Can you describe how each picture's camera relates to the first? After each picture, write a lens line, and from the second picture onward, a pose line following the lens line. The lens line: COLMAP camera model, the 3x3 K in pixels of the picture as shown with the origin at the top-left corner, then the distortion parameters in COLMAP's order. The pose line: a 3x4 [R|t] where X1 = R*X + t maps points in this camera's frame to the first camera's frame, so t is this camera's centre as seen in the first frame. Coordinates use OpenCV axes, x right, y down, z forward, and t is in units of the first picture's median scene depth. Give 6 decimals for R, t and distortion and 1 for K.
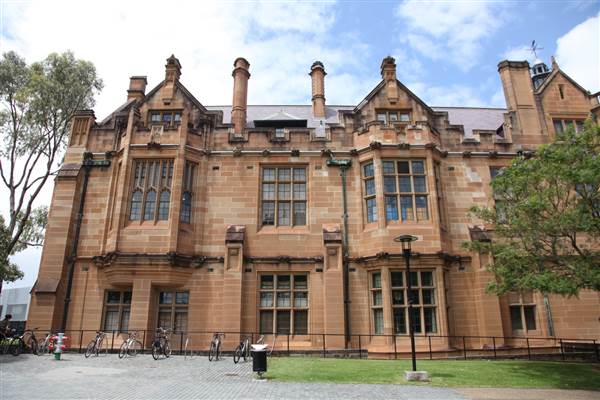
lens RADIAL K [[406.1, 0, 297.9], [0, 406.1, 195.8], [0, 0, 1]] dist [-0.119302, 0.066777]
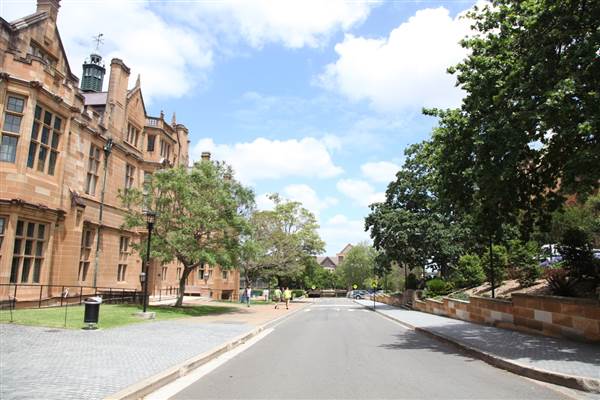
lens RADIAL K [[406.1, 0, 301.9], [0, 406.1, 197.4], [0, 0, 1]] dist [-0.119302, 0.066777]
pose [[0.086195, 0.192656, 0.977473, -0.577651], [-0.320092, 0.934462, -0.155952, 0.060058], [-0.943457, -0.299439, 0.142213, 0.220472]]
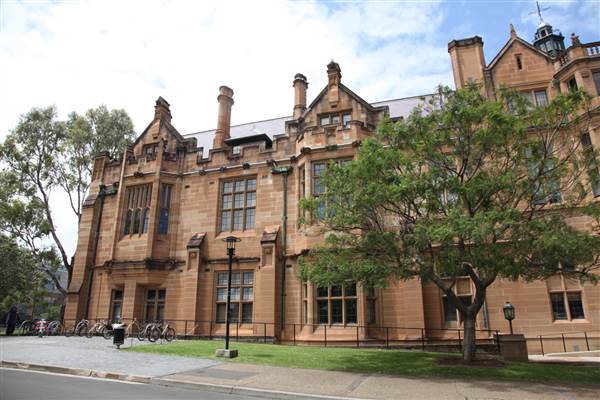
lens RADIAL K [[406.1, 0, 302.6], [0, 406.1, 198.1], [0, 0, 1]] dist [-0.119302, 0.066777]
pose [[0.946809, -0.096531, -0.306978, 0.505757], [0.099233, 0.995041, -0.006834, 0.007832], [0.306115, -0.023992, 0.951692, -0.041454]]
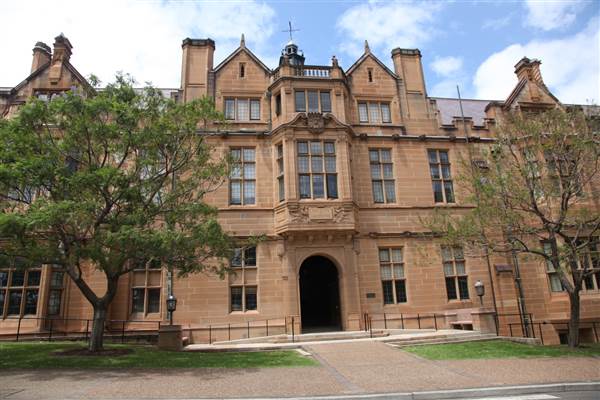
lens RADIAL K [[406.1, 0, 298.7], [0, 406.1, 191.8], [0, 0, 1]] dist [-0.119302, 0.066777]
pose [[0.993066, -0.008699, 0.117240, 0.789130], [0.006166, 0.999740, 0.021955, 0.019219], [-0.117400, -0.021080, 0.992861, -0.026144]]
